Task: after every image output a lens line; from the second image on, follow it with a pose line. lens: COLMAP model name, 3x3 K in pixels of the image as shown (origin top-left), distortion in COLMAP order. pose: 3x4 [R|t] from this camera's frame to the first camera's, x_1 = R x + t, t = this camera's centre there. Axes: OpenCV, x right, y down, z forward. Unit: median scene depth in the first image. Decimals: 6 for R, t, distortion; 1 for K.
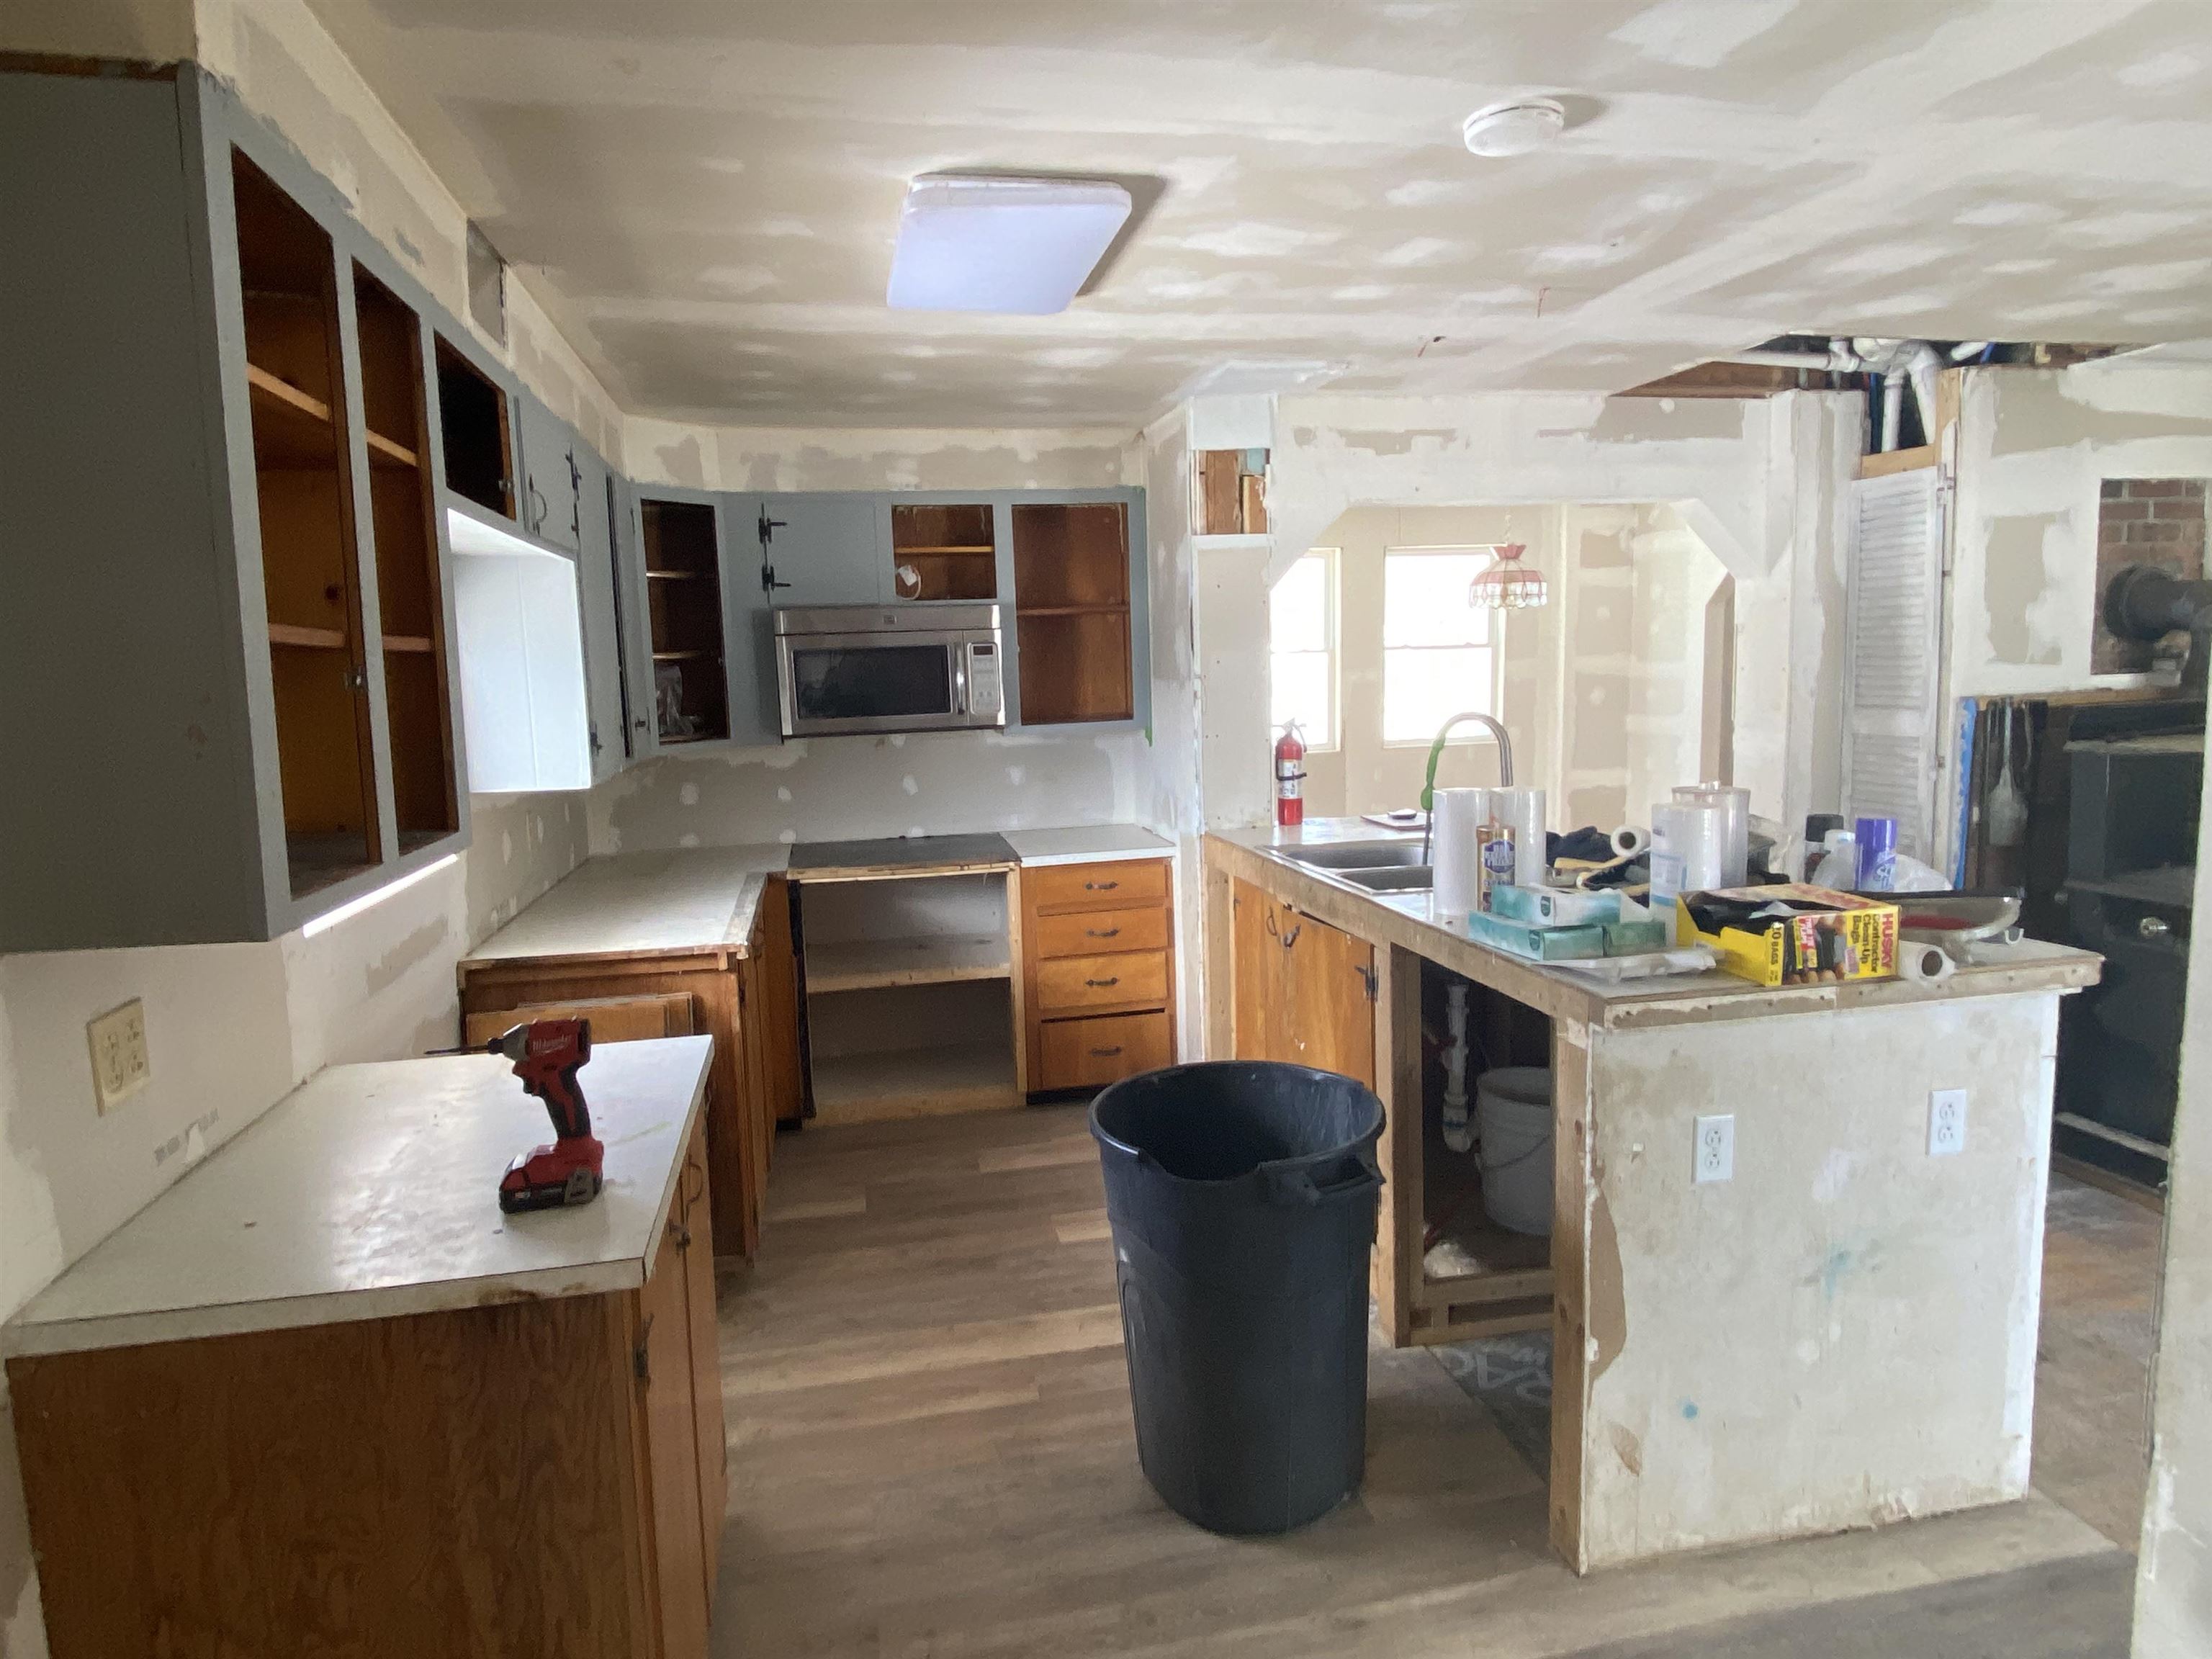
lens RADIAL K [[1271.7, 0, 1105.6], [0, 1271.7, 811.9], [0, 0, 1]] dist [0.054482, -0.050464]
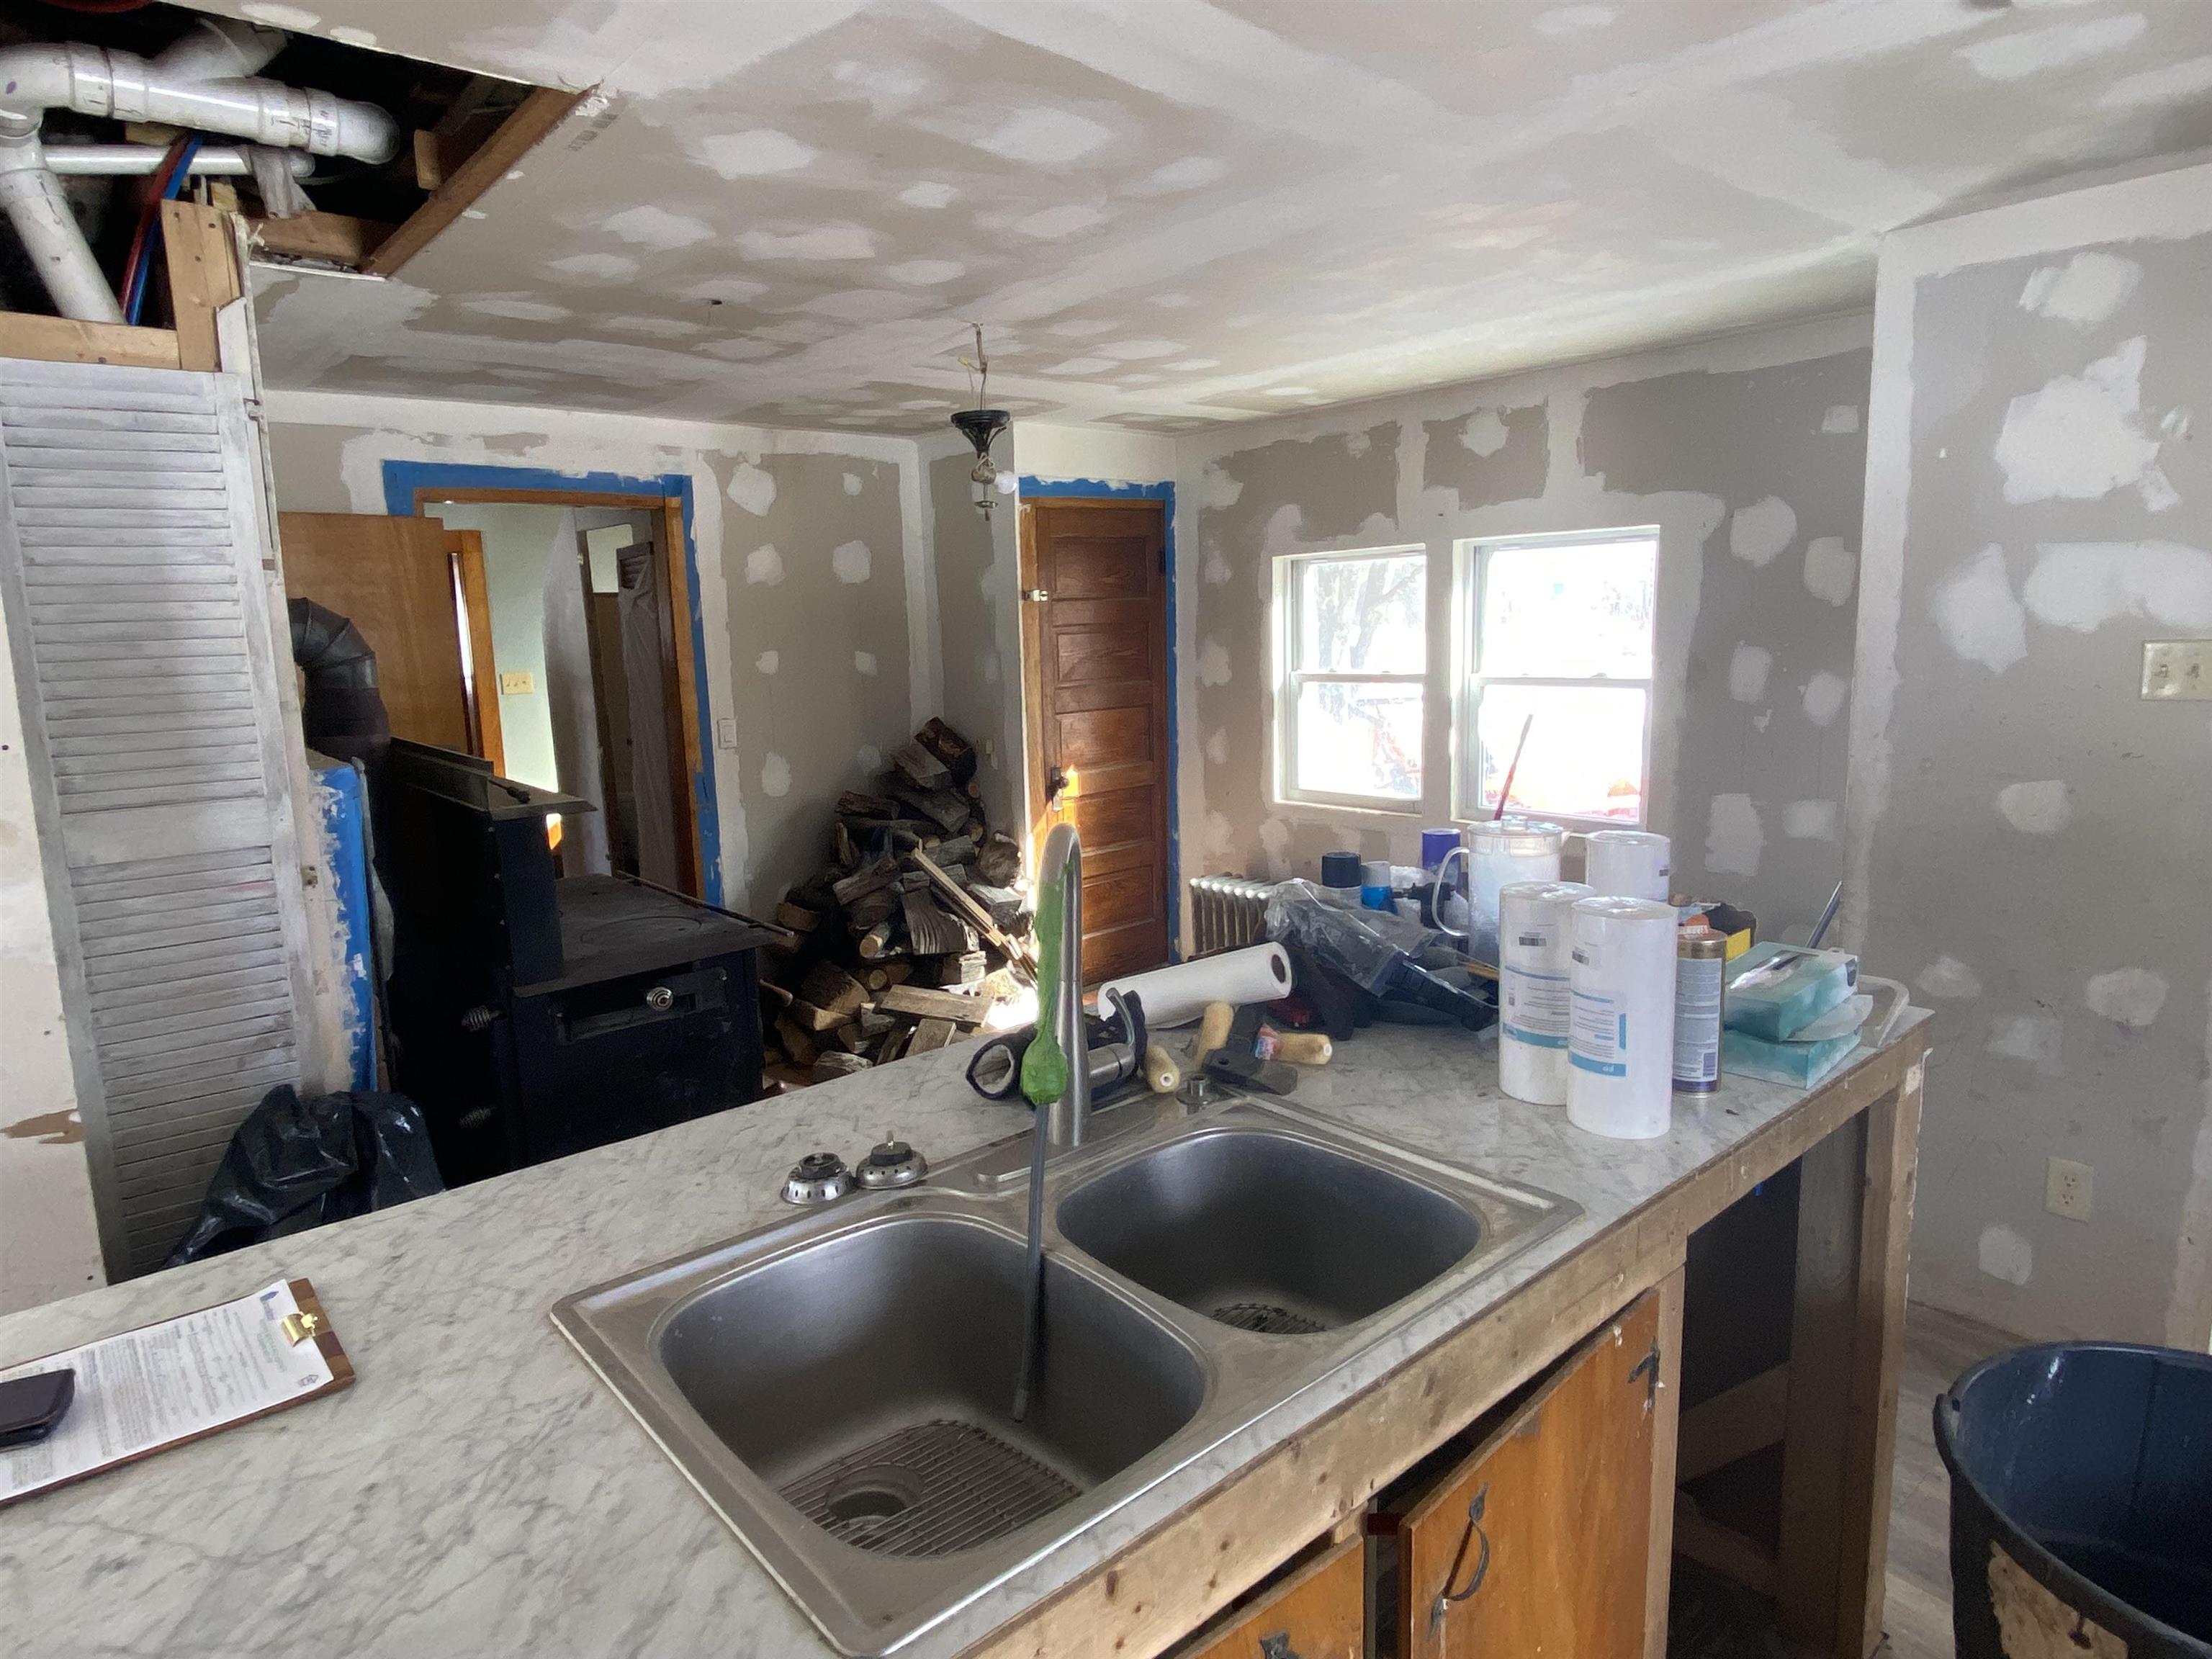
lens RADIAL K [[1287.5, 0, 1107.6], [0, 1287.5, 816.9], [0, 0, 1]] dist [0.066483, -0.067224]
pose [[-0.482916, -0.095179, 0.870479, -0.065684], [0.148032, 0.970895, 0.188282, -0.123700], [-0.863064, 0.219783, -0.454771, 0.930375]]
